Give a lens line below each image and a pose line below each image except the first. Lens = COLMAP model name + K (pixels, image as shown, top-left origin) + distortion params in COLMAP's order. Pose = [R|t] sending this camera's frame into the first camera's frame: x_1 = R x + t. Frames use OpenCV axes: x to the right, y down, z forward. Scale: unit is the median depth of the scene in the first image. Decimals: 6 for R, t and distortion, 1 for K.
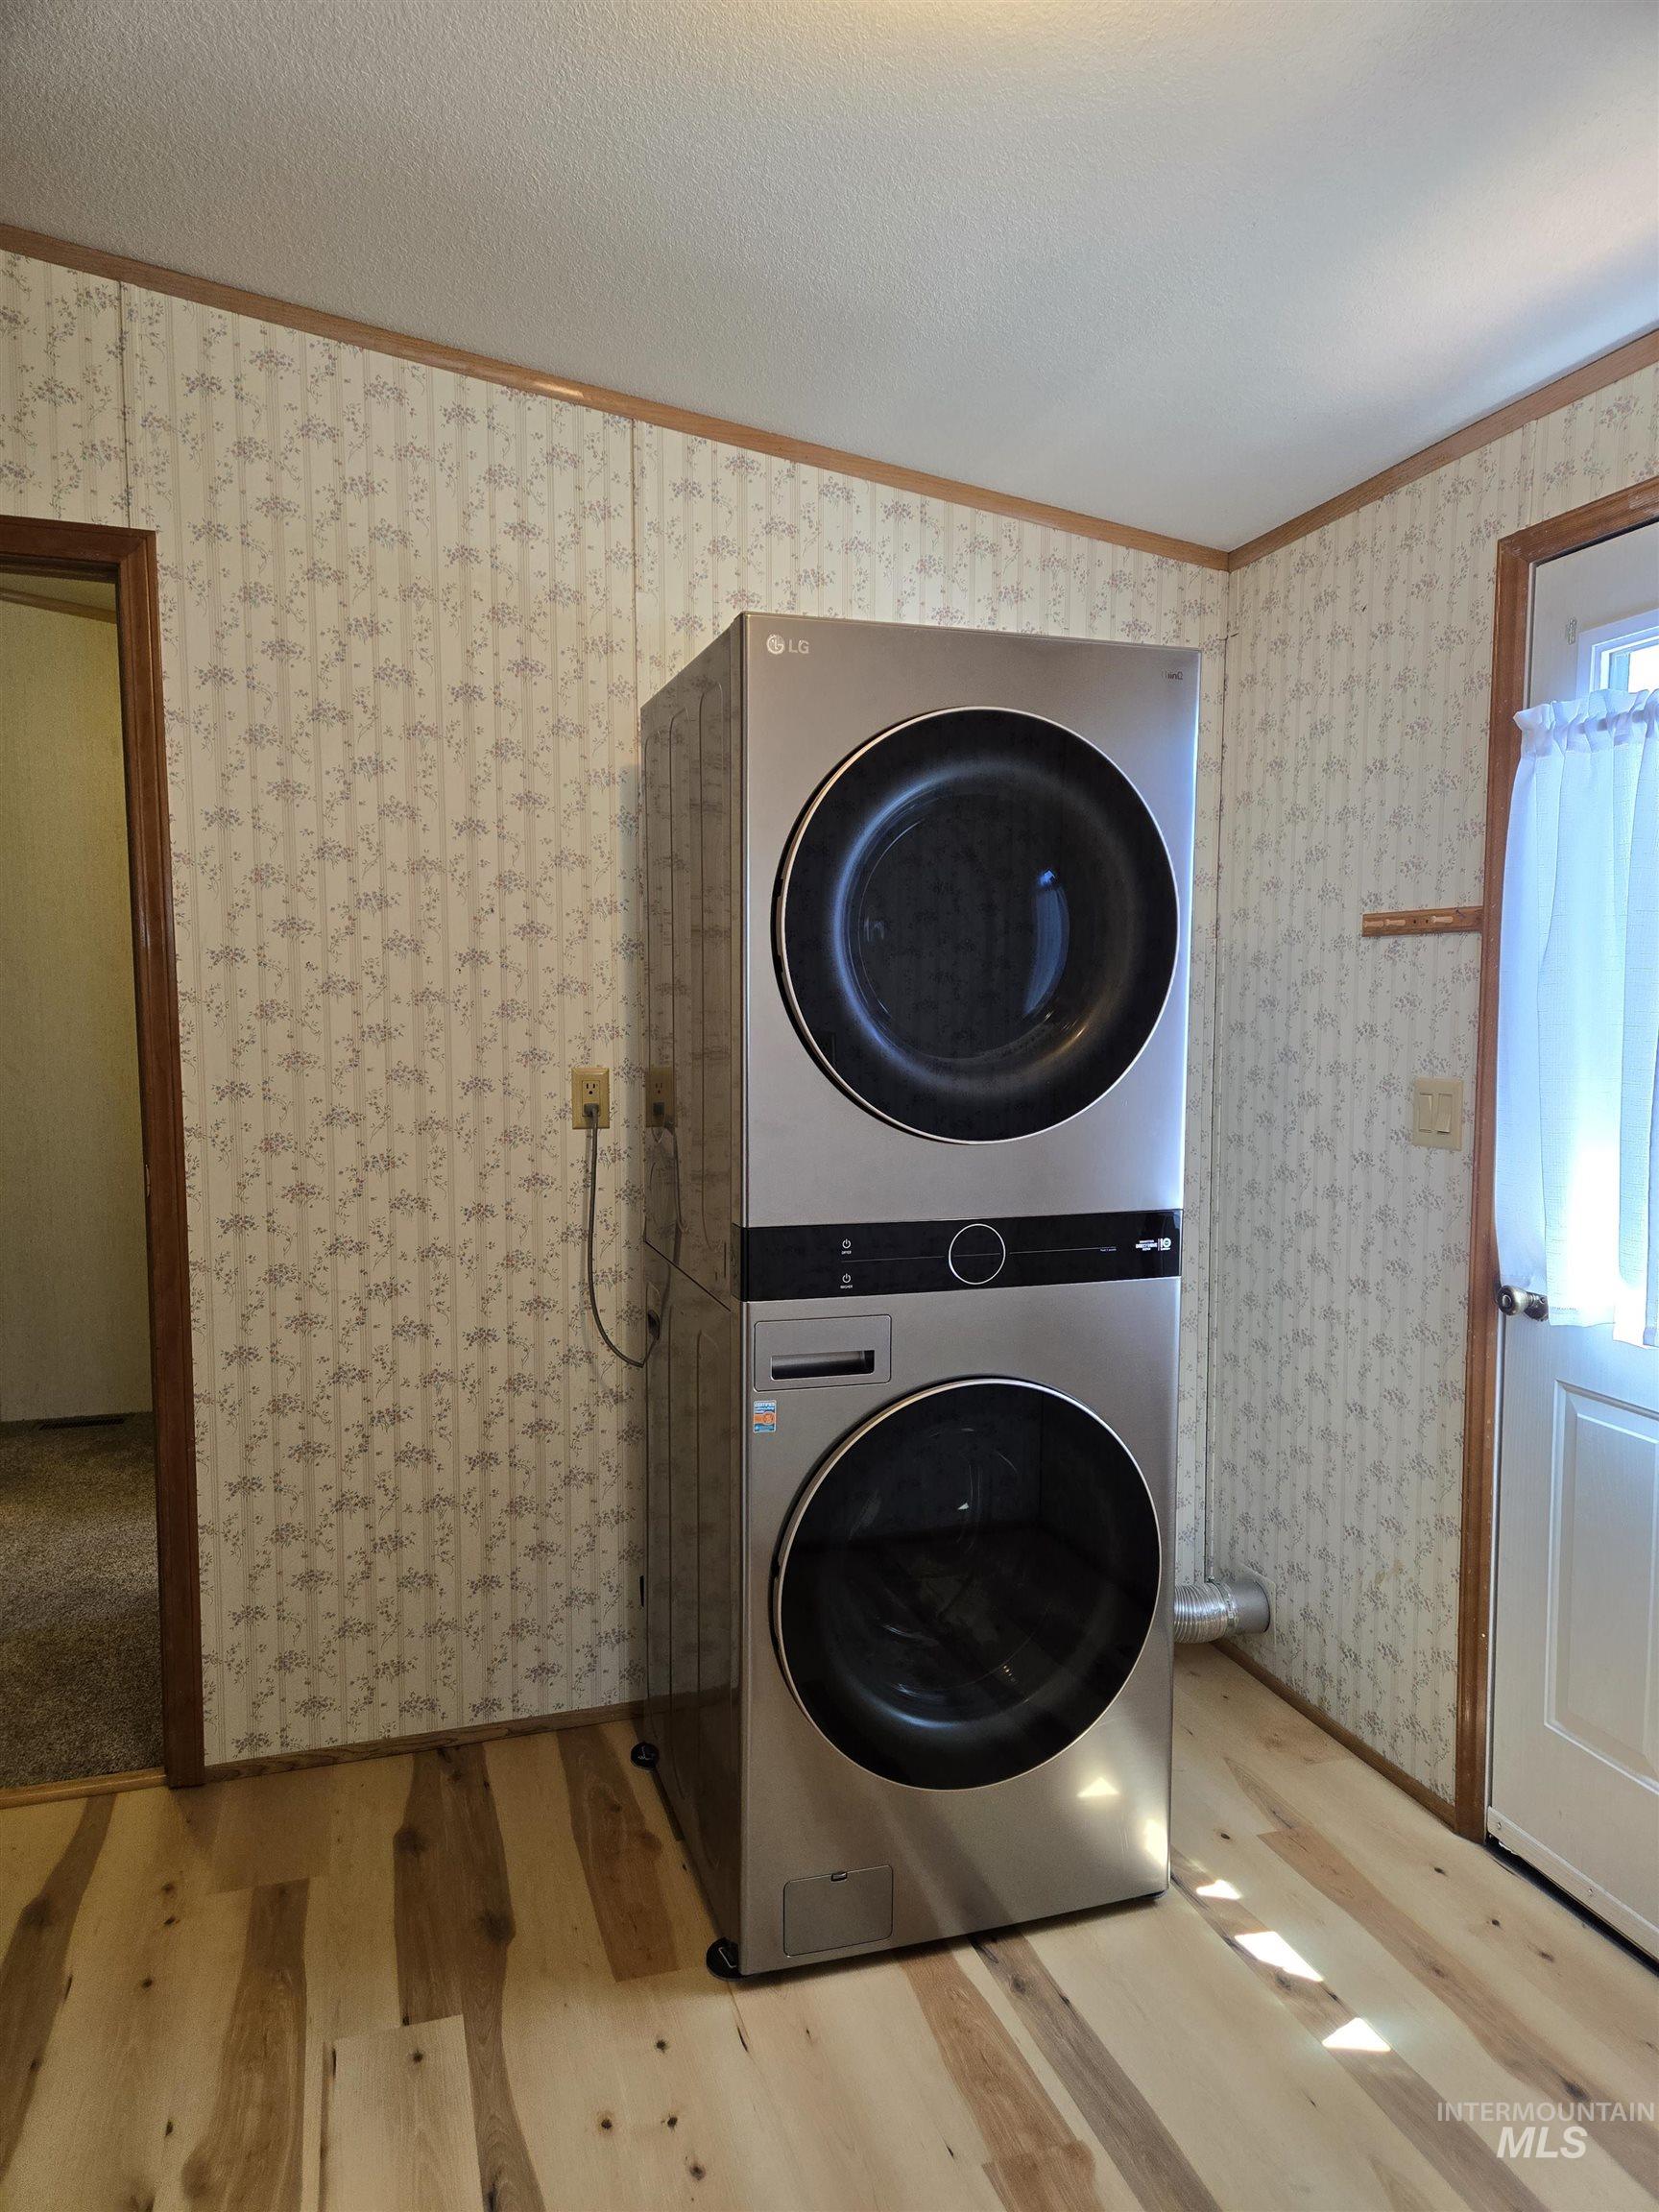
lens RADIAL K [[1476.5, 0, 795.7], [0, 1476.5, 1128.5], [0, 0, 1]] dist [0.070272, -0.060504]
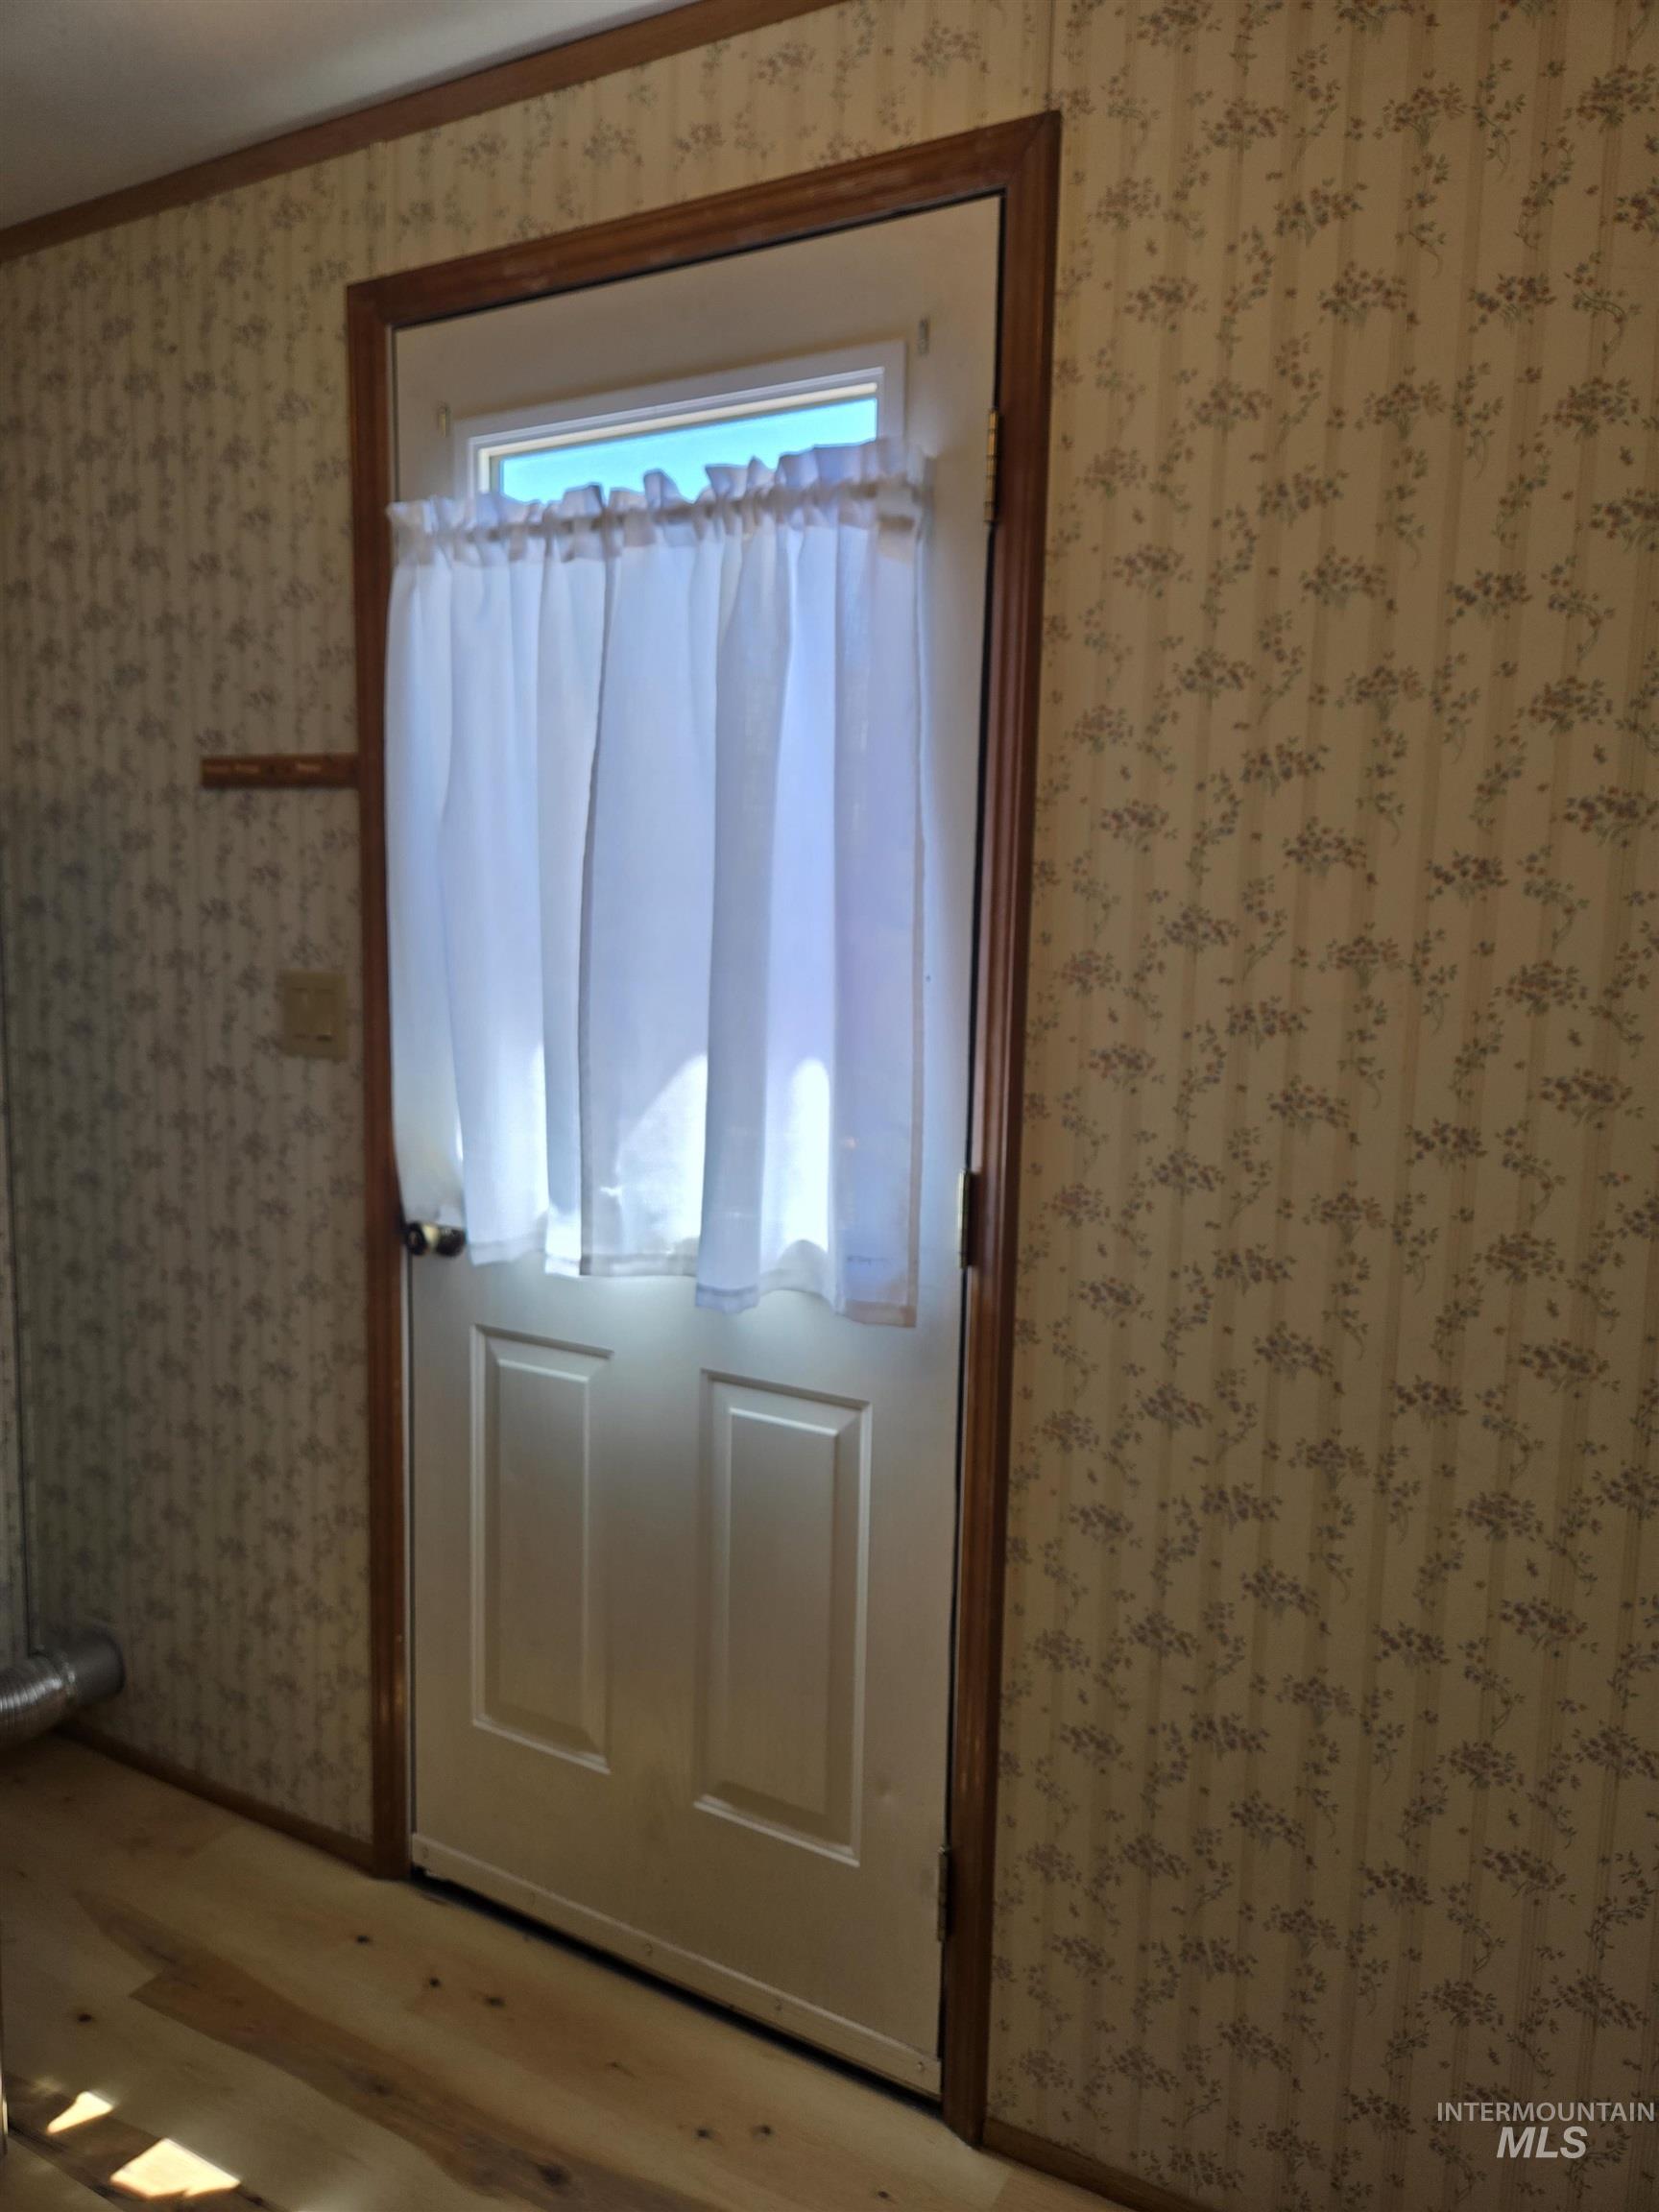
lens RADIAL K [[1452.2, 0, 829.5], [0, 1452.2, 1106.0], [0, 0, 1]] dist [0.058558, -0.057965]
pose [[0.704018, -0.065289, 0.707174, 0.065201], [0.034035, 0.997723, 0.058231, 0.002579], [-0.709366, -0.016927, 0.704637, 0.247169]]
